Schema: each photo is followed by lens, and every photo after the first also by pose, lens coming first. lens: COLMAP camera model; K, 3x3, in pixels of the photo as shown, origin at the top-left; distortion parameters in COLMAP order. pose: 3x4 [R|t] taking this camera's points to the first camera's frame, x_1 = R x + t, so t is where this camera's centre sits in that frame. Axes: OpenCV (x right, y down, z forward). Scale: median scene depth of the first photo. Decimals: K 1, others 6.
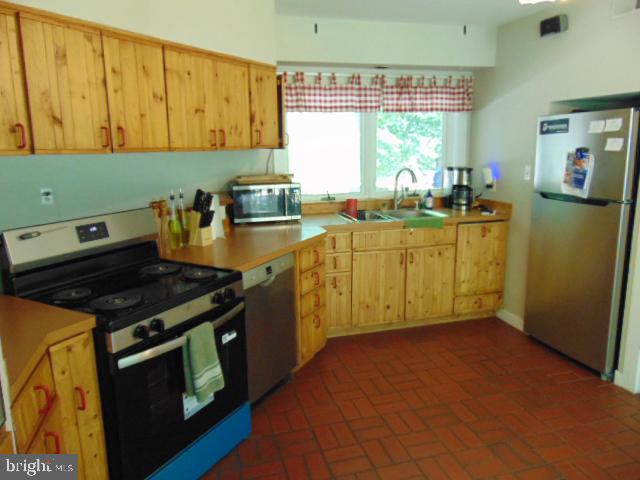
lens RADIAL K [[476.0, 0, 320.1], [0, 476.0, 239.4], [0, 0, 1]] dist [-0.019882, 0.031184]
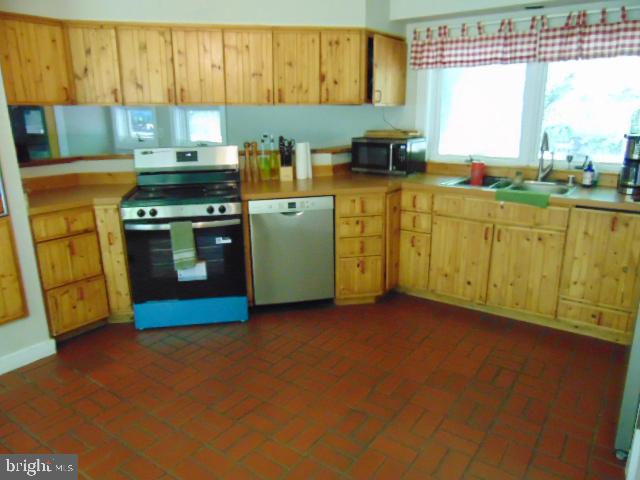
lens RADIAL K [[476.0, 0, 319.9], [0, 476.0, 239.9], [0, 0, 1]] dist [-0.019882, 0.031184]
pose [[0.626835, 0.218379, -0.747923, 0.635766], [-0.156885, 0.975634, 0.153380, -0.034183], [0.763194, 0.021194, 0.645822, 0.192662]]
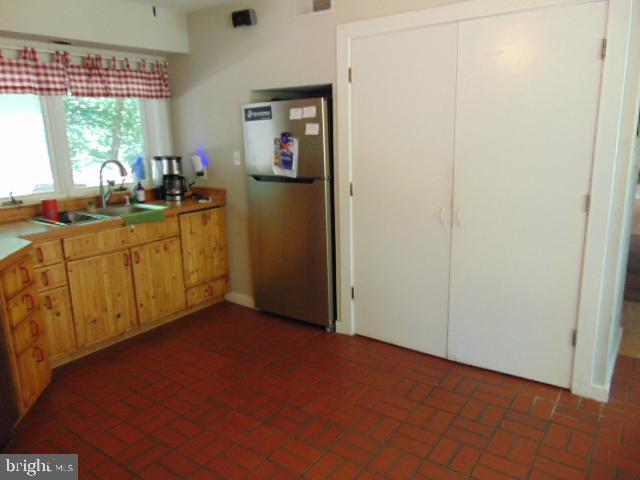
lens RADIAL K [[476.0, 0, 320.6], [0, 476.0, 239.3], [0, 0, 1]] dist [-0.019882, 0.031184]
pose [[0.787415, -0.147105, 0.598614, -0.071042], [0.136859, 0.988591, 0.062916, -0.004211], [-0.601039, 0.032385, 0.798563, 0.057260]]
